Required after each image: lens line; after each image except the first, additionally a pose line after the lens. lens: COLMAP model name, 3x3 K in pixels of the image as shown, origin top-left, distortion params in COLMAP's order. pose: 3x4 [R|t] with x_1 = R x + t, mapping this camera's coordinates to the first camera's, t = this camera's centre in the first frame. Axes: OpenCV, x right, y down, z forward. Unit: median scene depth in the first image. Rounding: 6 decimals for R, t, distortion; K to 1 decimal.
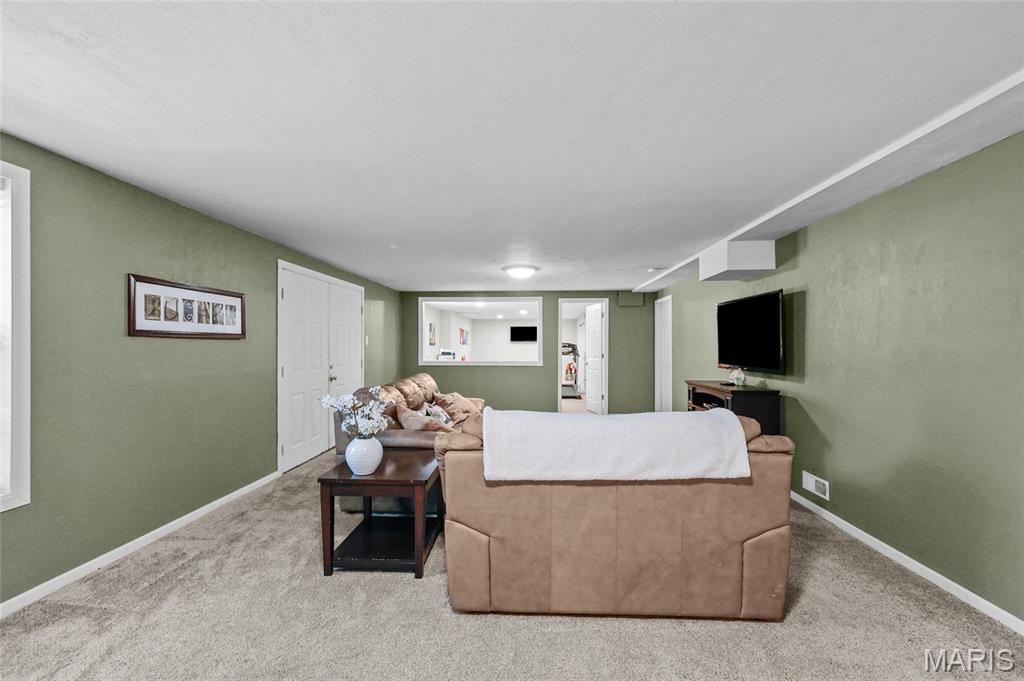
lens RADIAL K [[413.0, 0, 516.9], [0, 413.0, 344.0], [0, 0, 1]] dist [-0.000245, 0.000563]
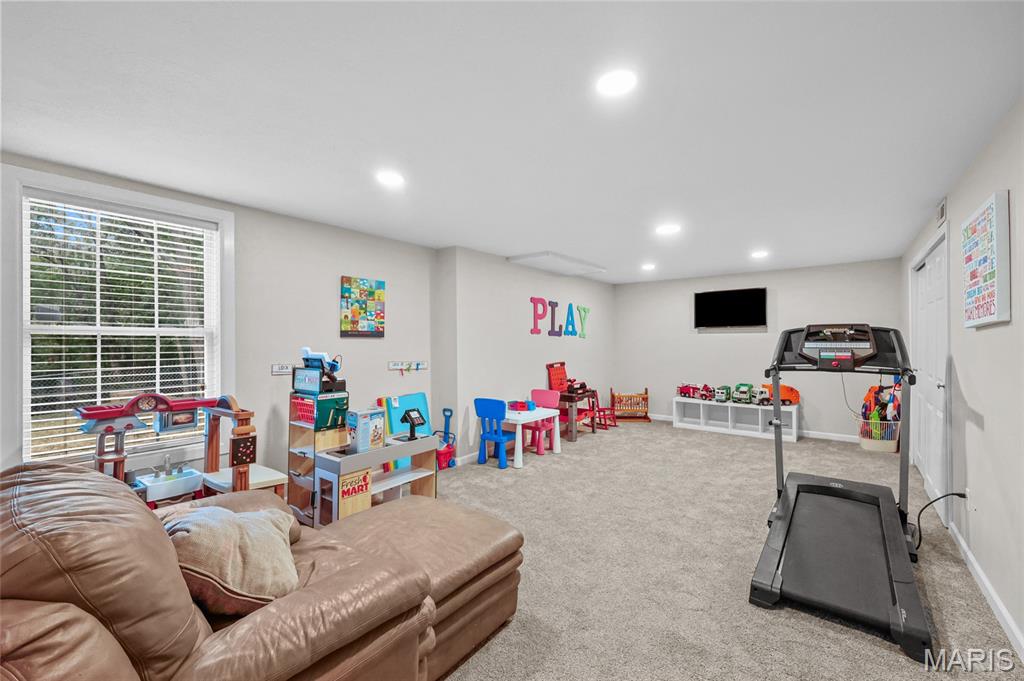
lens RADIAL K [[413.0, 0, 513.6], [0, 413.0, 341.4], [0, 0, 1]] dist [-0.000245, 0.000563]
pose [[0.812110, -0.006549, -0.583468, 0.269347], [0.010775, 0.999935, 0.003774, 0.014523], [0.583405, -0.009352, 0.812128, 1.775860]]
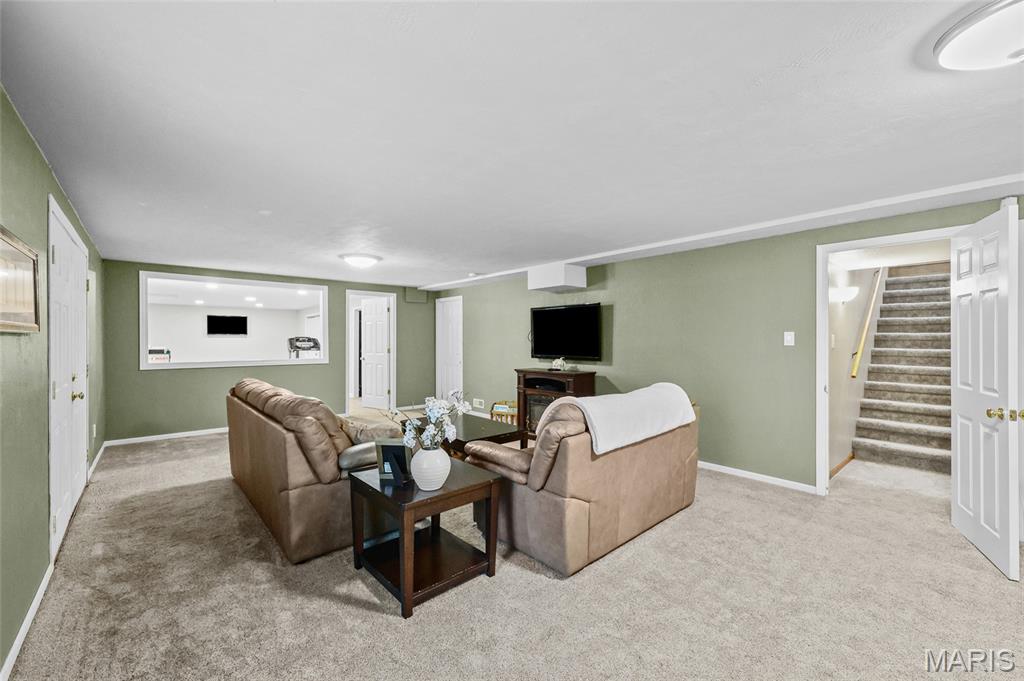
lens RADIAL K [[413.0, 0, 514.4], [0, 413.0, 339.2], [0, 0, 1]] dist [-0.000245, 0.000563]
pose [[0.715836, -0.001512, 0.698267, -0.474998], [-0.002686, 0.999984, 0.004918, -0.007596], [-0.698264, -0.005396, 0.715820, 0.129447]]
